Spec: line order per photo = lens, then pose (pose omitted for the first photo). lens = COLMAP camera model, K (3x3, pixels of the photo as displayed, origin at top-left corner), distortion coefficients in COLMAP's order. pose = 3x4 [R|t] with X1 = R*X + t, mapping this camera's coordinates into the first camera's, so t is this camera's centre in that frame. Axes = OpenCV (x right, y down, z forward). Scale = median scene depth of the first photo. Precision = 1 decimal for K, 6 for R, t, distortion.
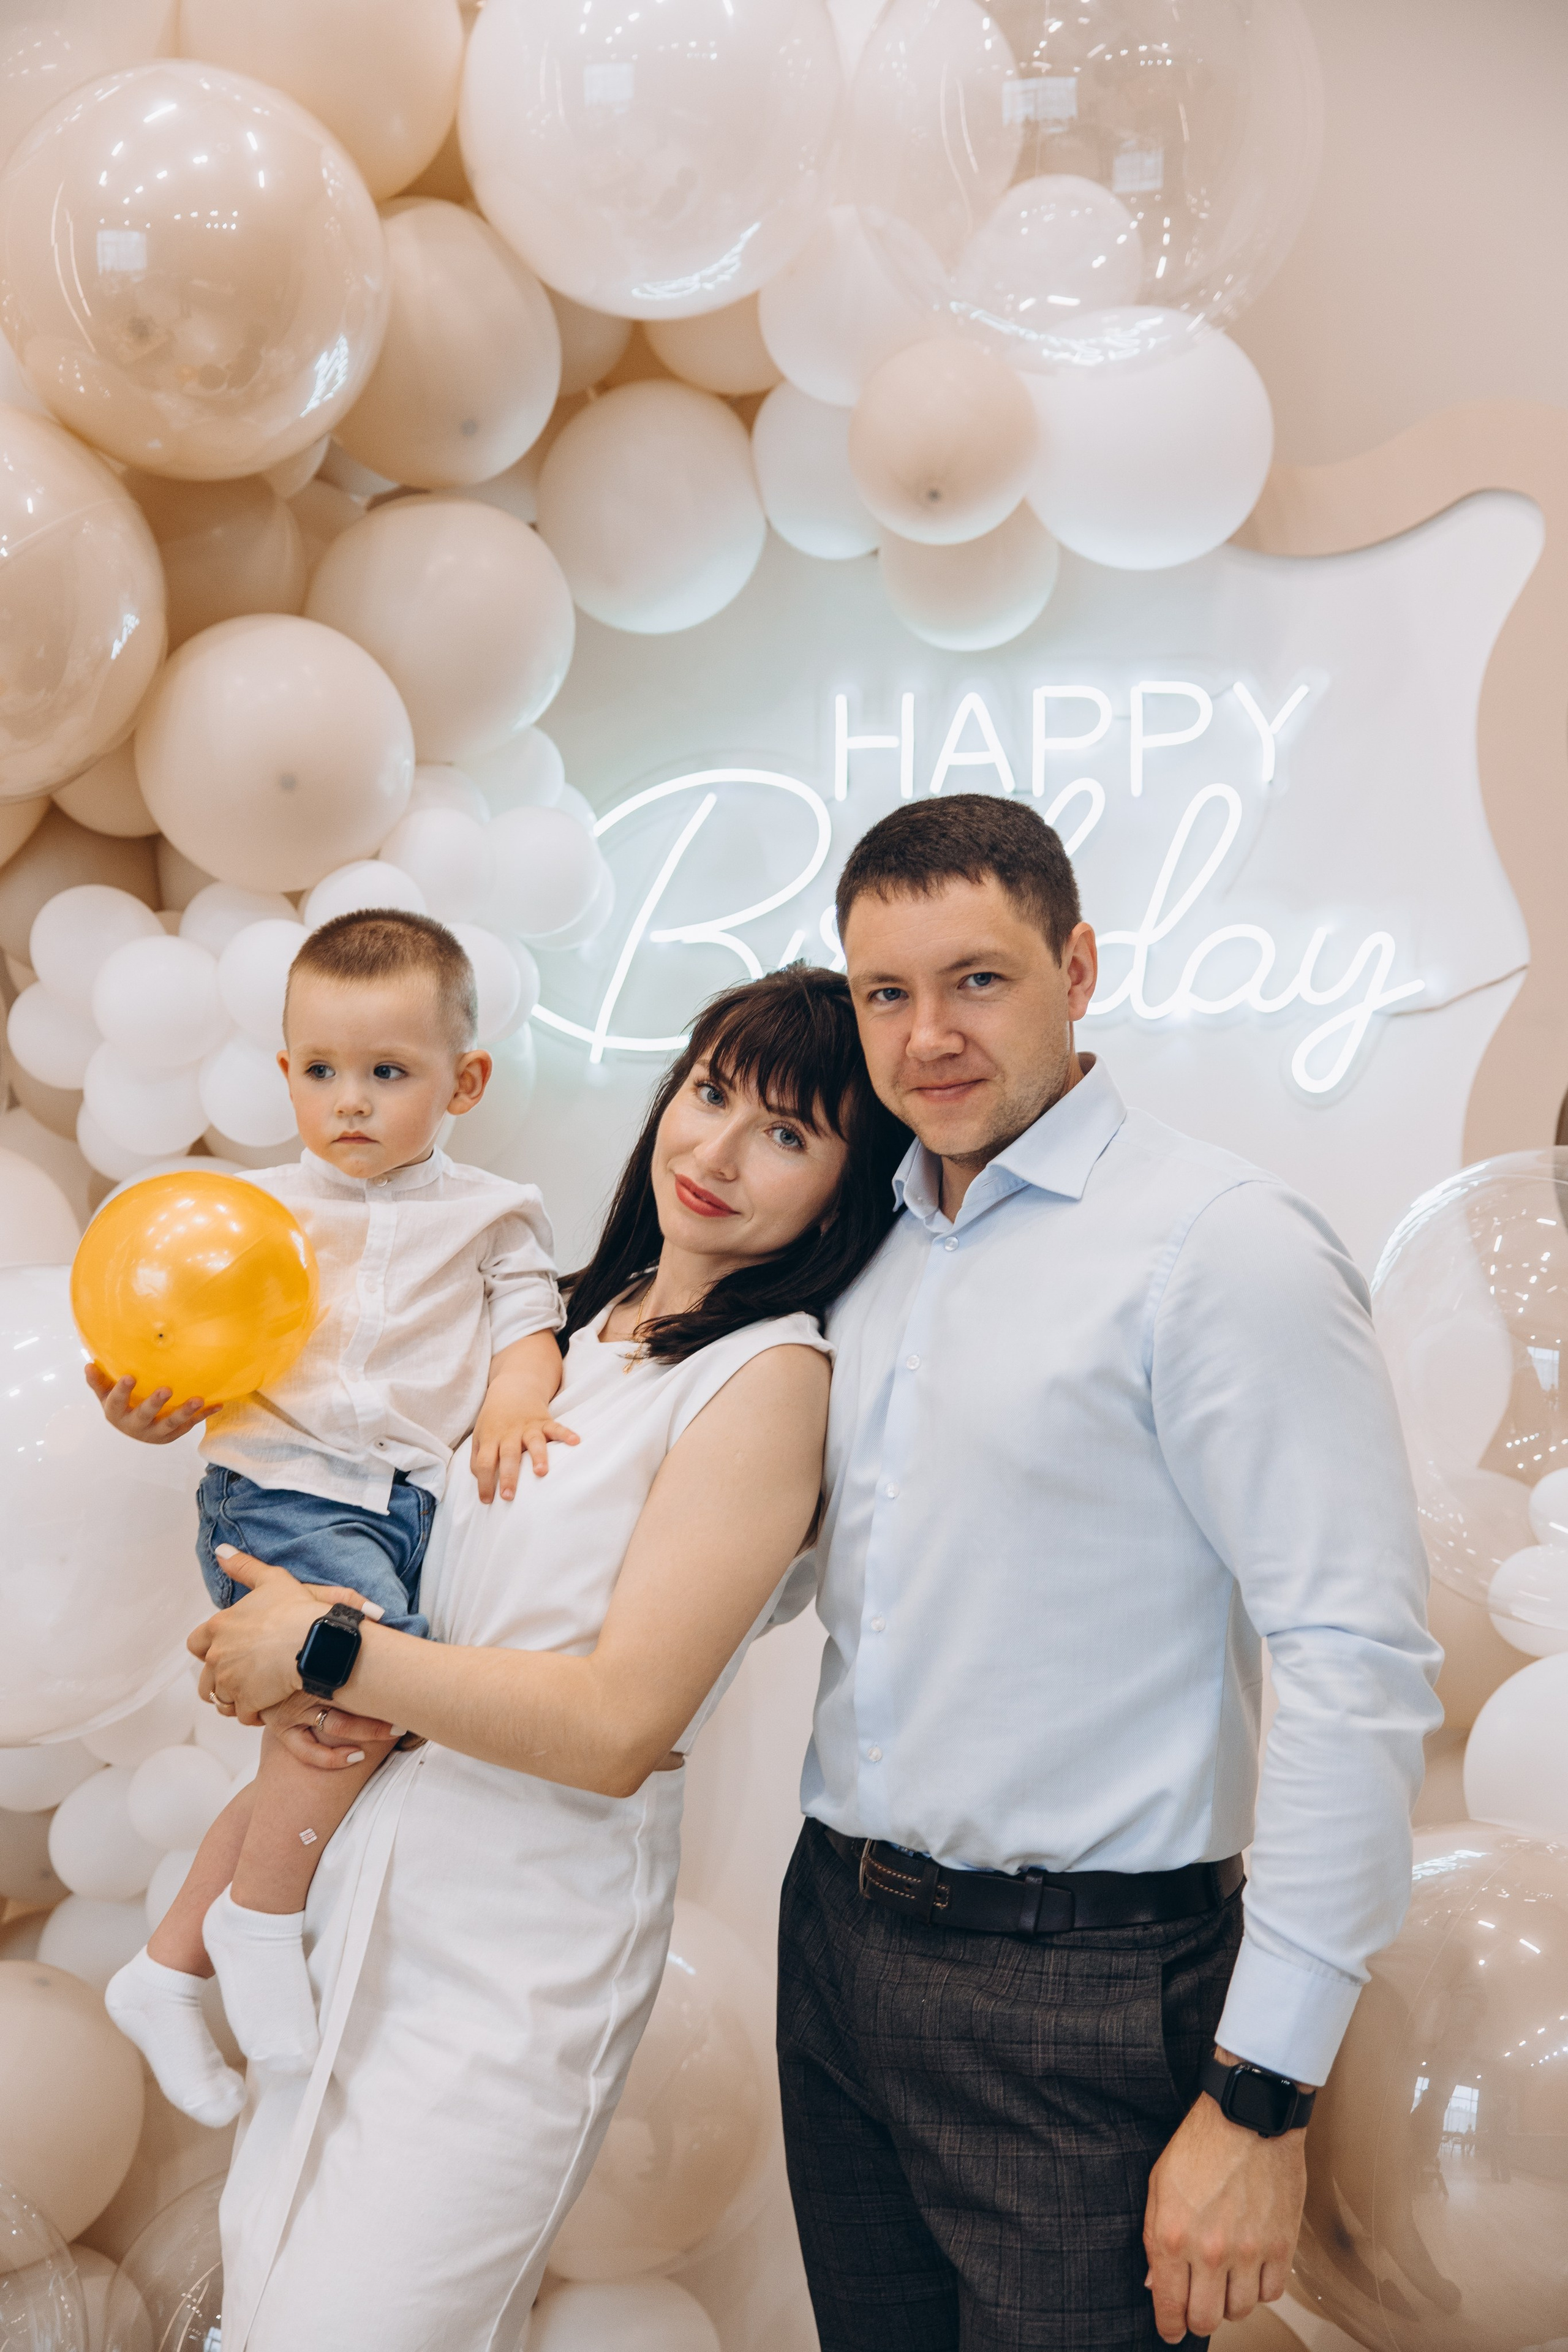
lens RADIAL K [[3295.7, 0, 784.0], [0, 3295.7, 1176.0], [0, 0, 1]] dist [0.394076, -1.016667]
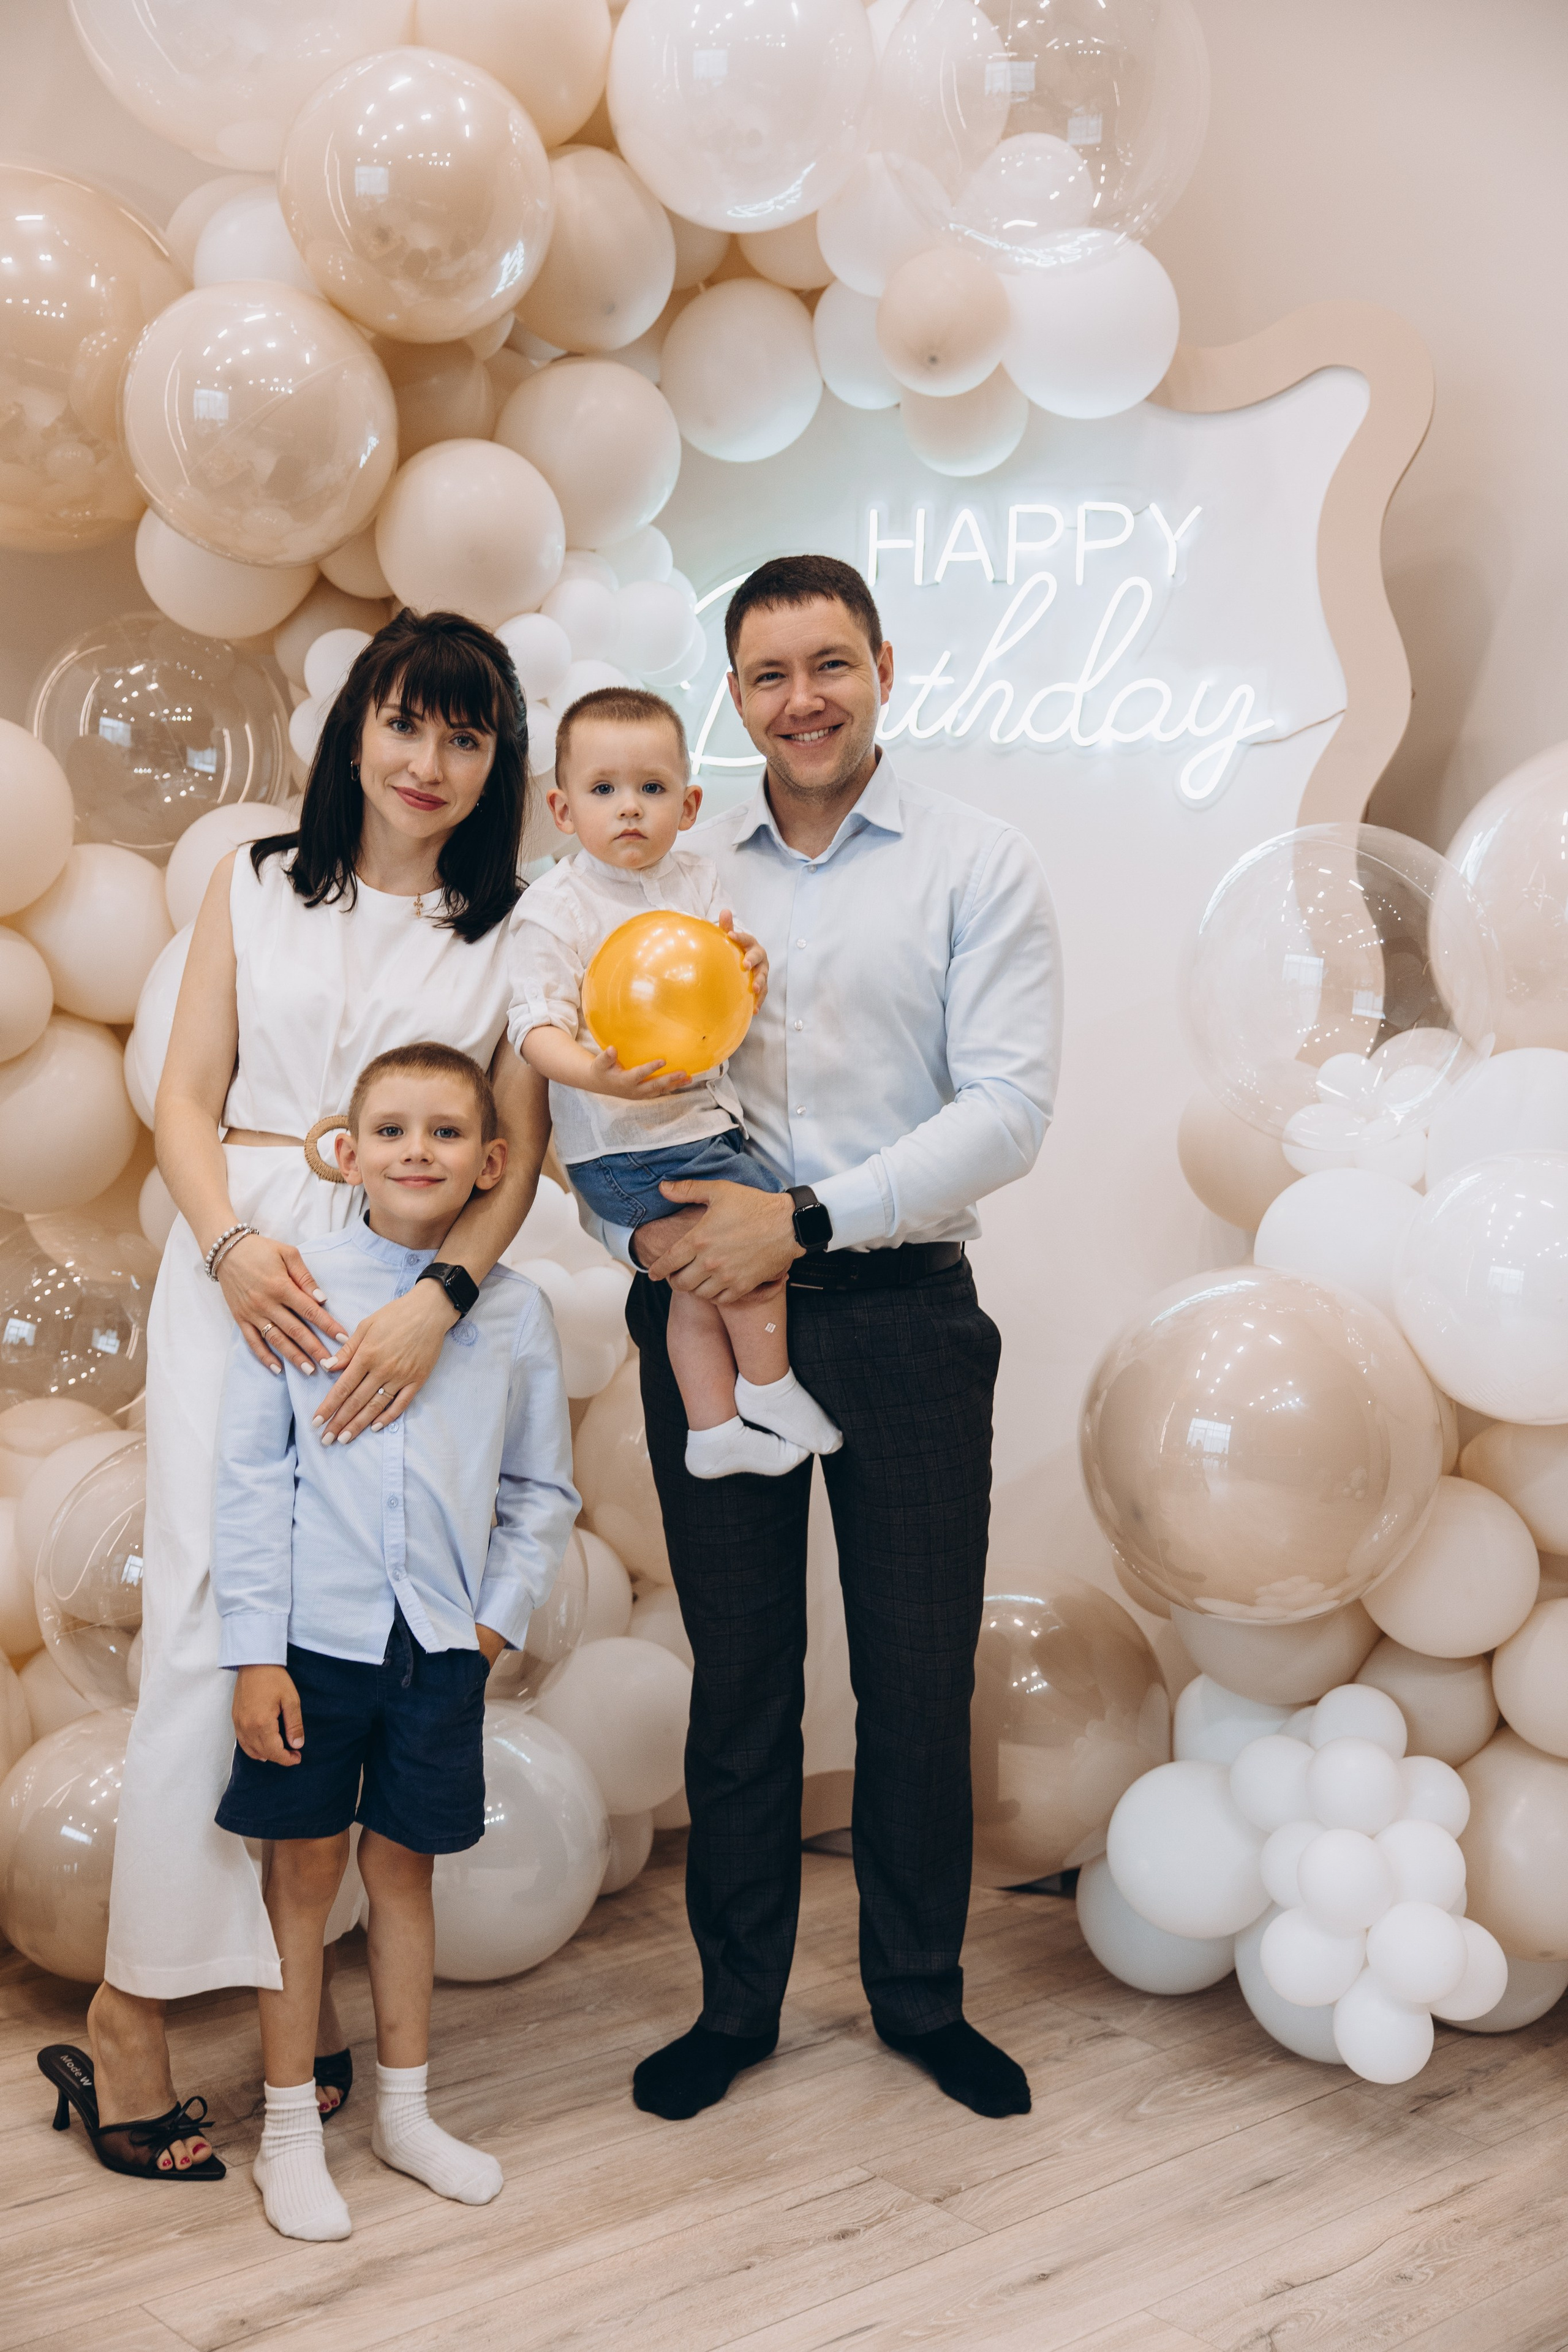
lens RADIAL K [[2701.9, 0, 781.4], [0, 2701.9, 1194.4], [0, 0, 1]] dist [0.216455, -0.407509]
pose [[0.998379, 0.028309, -0.049373, 0.047502], [-0.024395, 0.996644, 0.078144, 0.059303], [0.051420, -0.076813, 0.995719, -0.190664]]
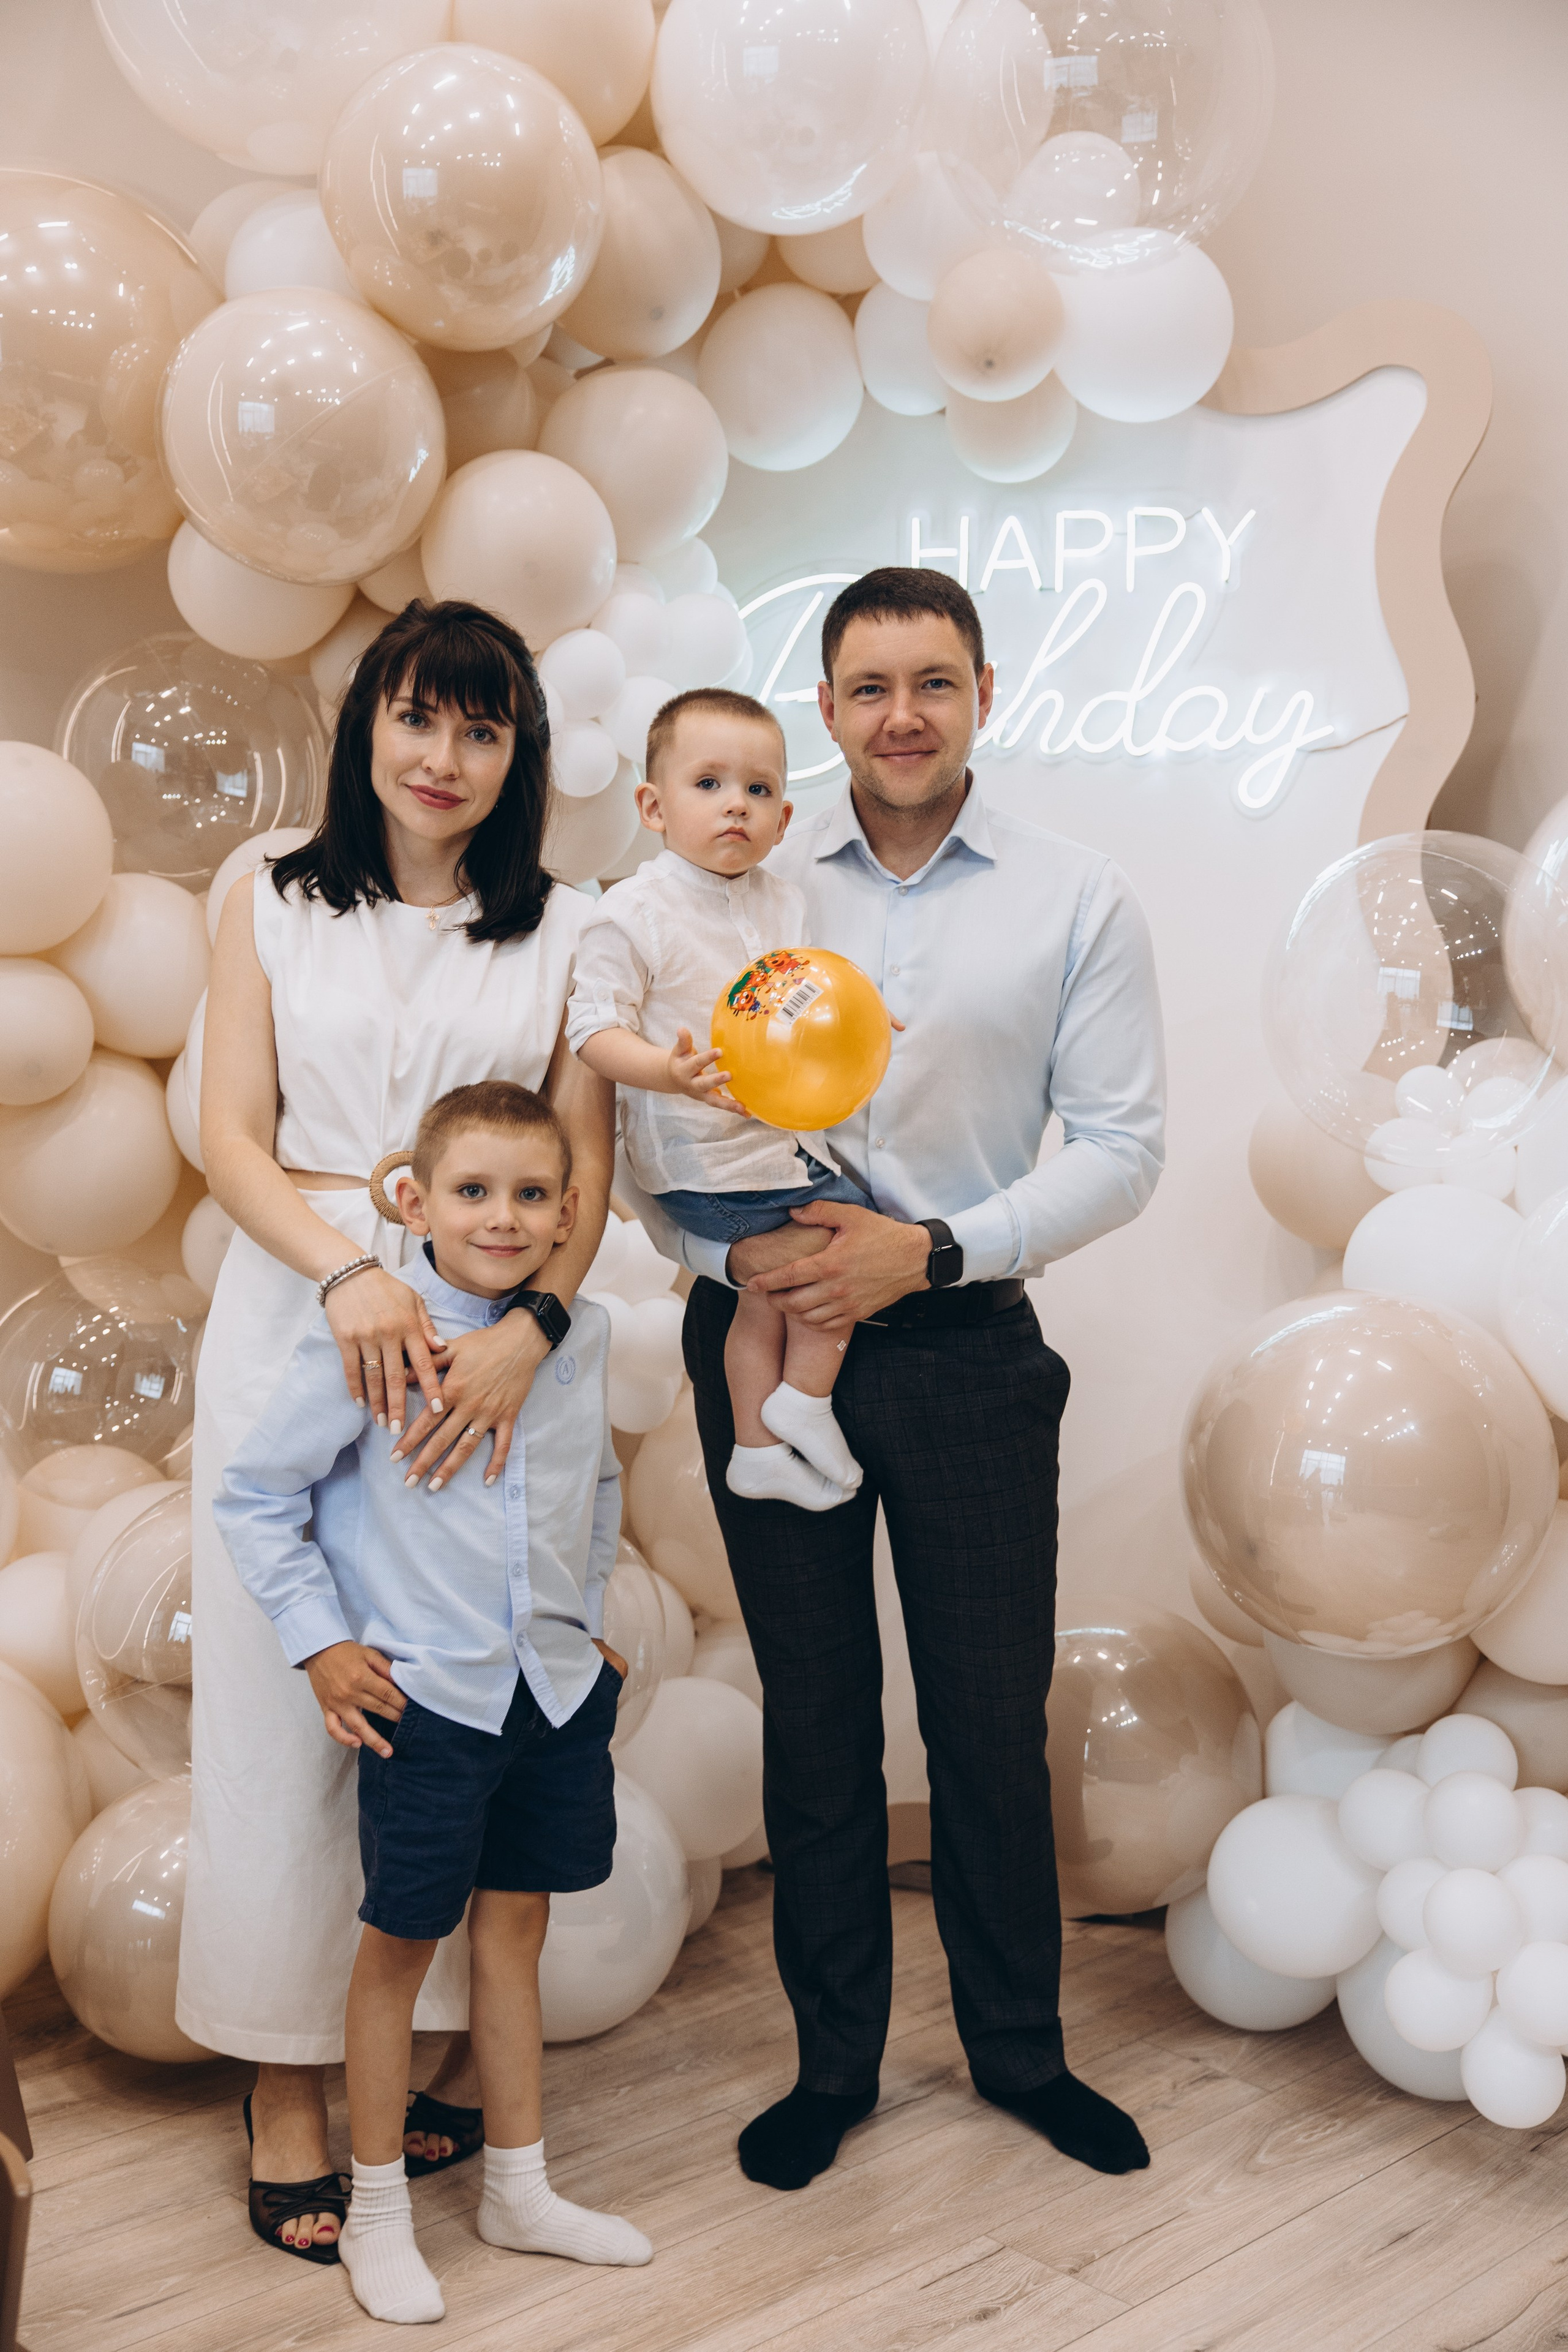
lens RADIAL K [[2607.9, 0, 780.9], [0, 2607.9, 1192.2], [0, 0, 1]] dist [0.182240, -0.309748]
pose [[0.999882, 0.007857, -0.013185, -0.024103], [-0.006775, 0.996756, 0.080199, 0.050723], [0.013772, -0.080100, 0.996692, -0.121553]]
